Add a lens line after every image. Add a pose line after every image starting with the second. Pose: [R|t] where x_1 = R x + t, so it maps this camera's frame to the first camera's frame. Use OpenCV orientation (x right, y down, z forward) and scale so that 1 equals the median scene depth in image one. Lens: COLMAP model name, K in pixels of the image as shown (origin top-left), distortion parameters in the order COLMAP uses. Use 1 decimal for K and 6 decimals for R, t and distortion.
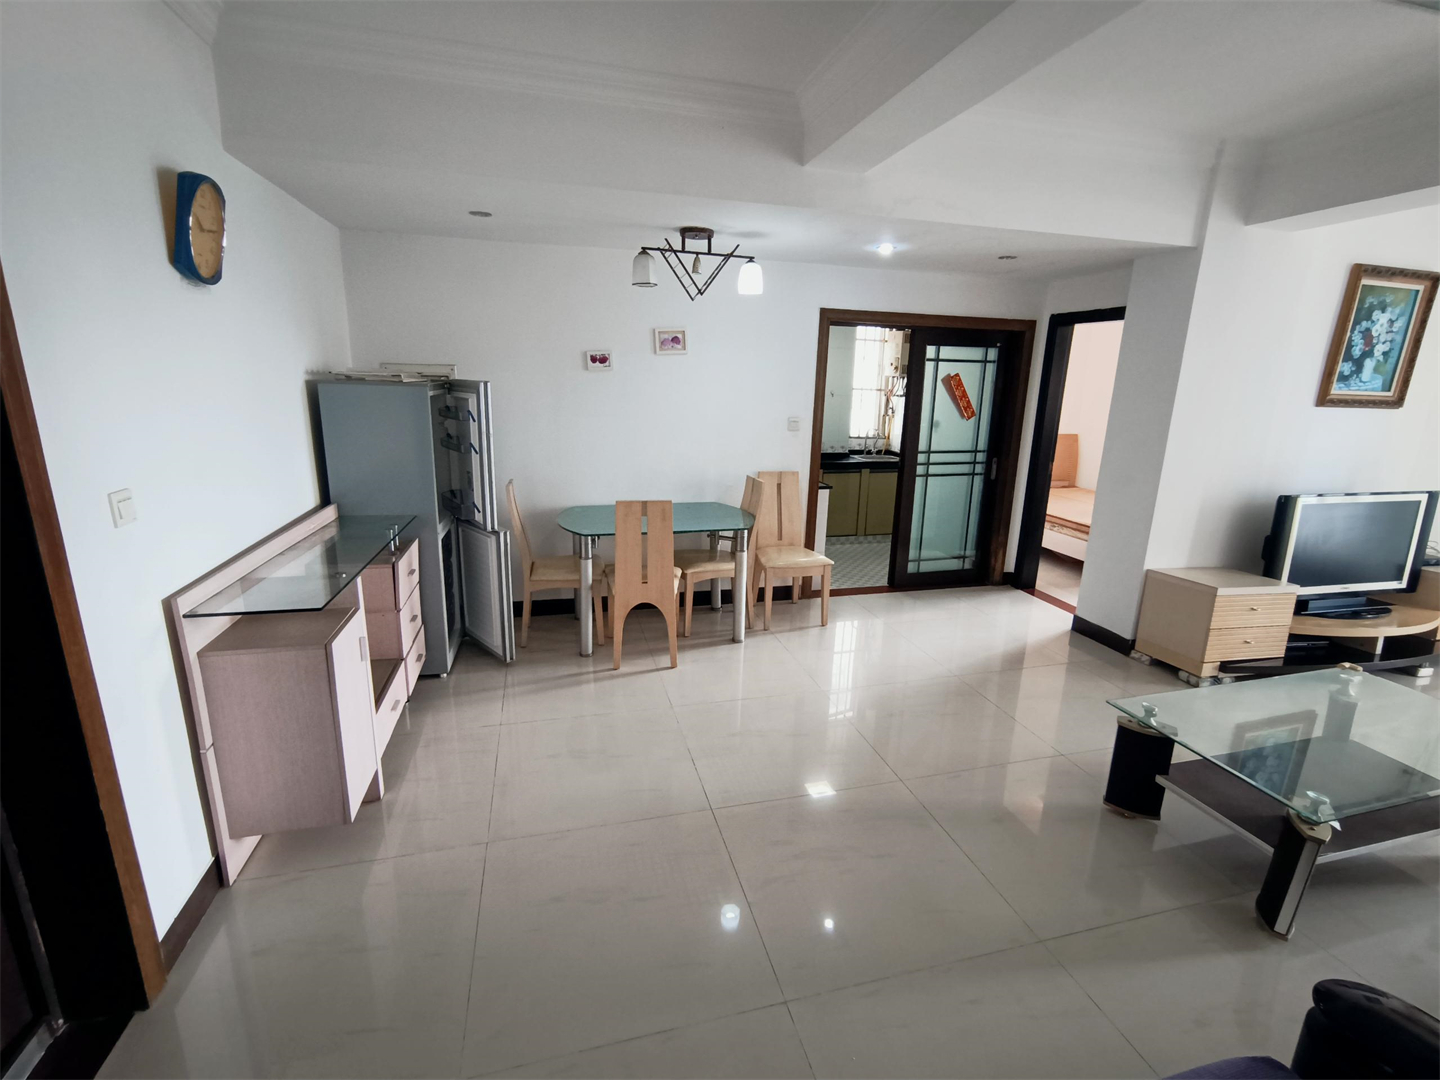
lens RADIAL K [[654.5, 0, 723.1], [0, 654.5, 539.3], [0, 0, 1]] dist [-0.017846, 0.012352]
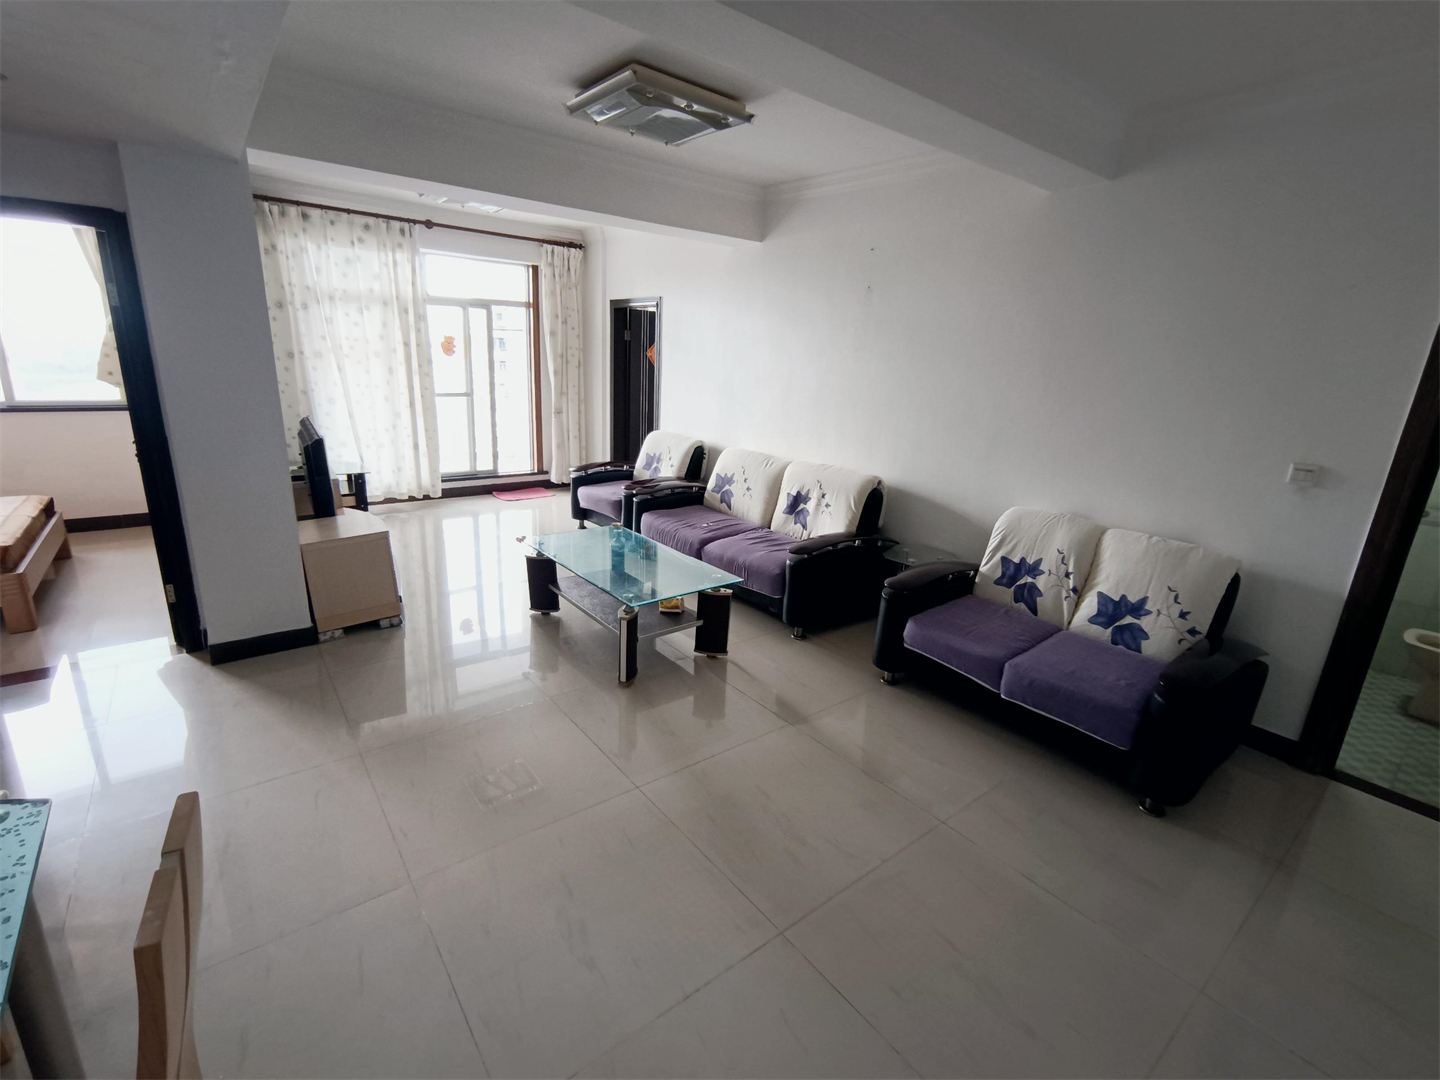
lens RADIAL K [[654.5, 0, 722.6], [0, 654.5, 534.4], [0, 0, 1]] dist [-0.017846, 0.012352]
pose [[-0.388928, -0.289423, 0.874625, -0.329629], [0.170213, 0.910452, 0.376969, -0.198585], [-0.905407, 0.295486, -0.304837, 0.736345]]
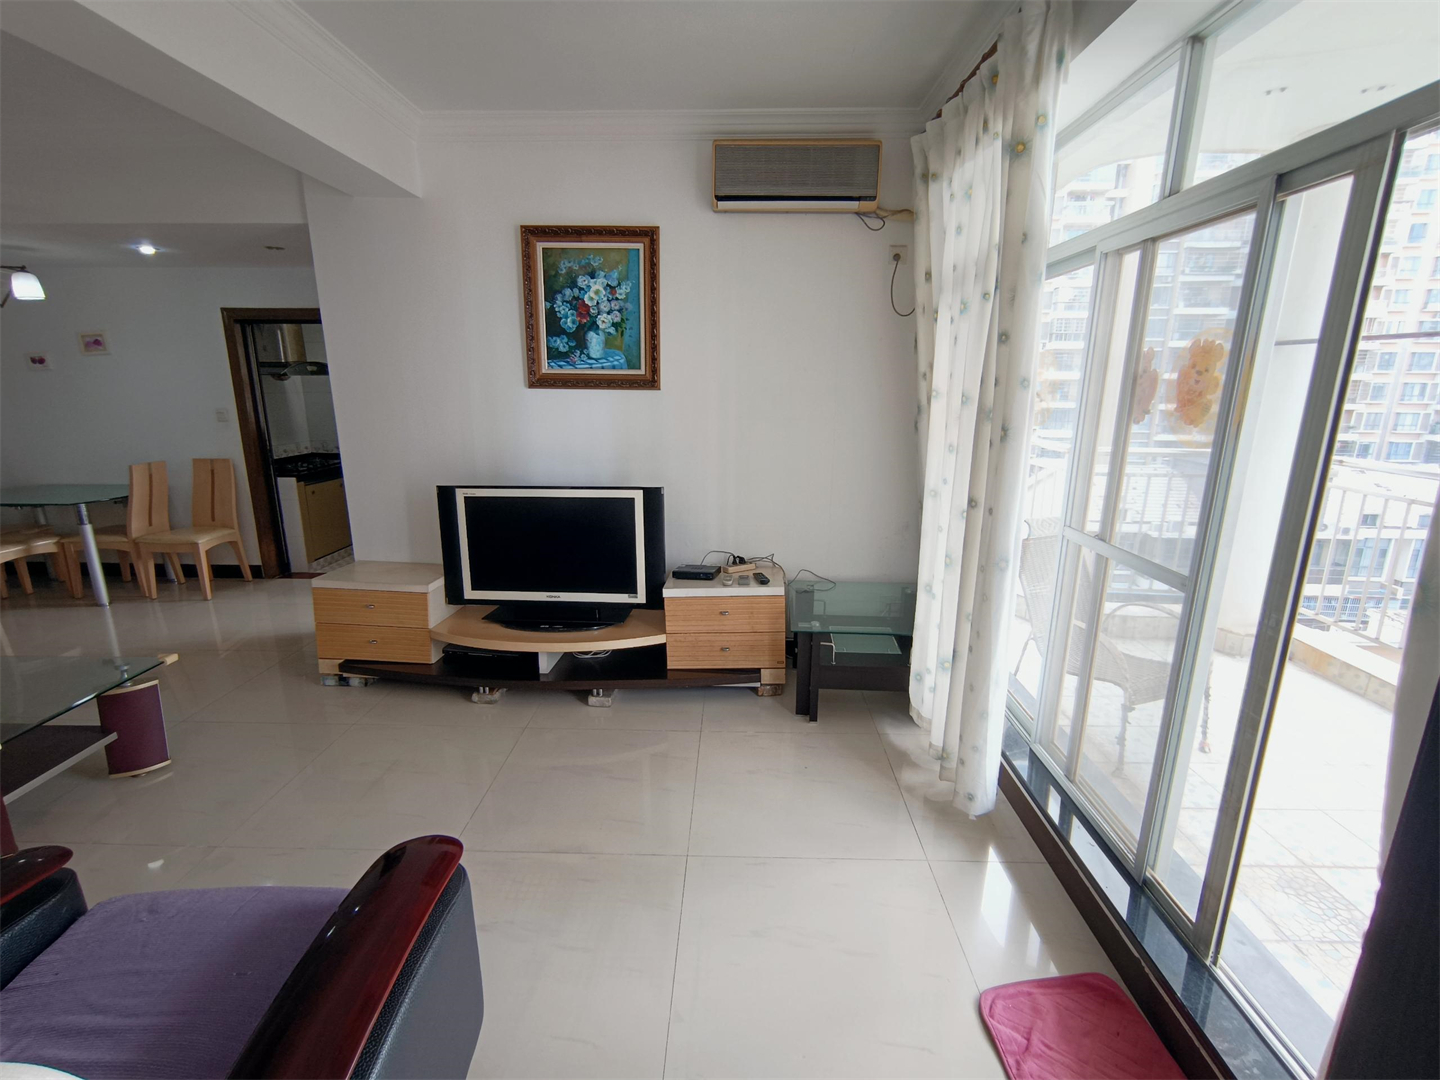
lens RADIAL K [[654.5, 0, 722.1], [0, 654.5, 534.6], [0, 0, 1]] dist [-0.017846, 0.012352]
pose [[0.958843, 0.044501, -0.280426, 1.410105], [-0.048821, 0.998772, -0.008435, -0.010490], [0.279707, 0.021778, 0.959838, 0.224631]]
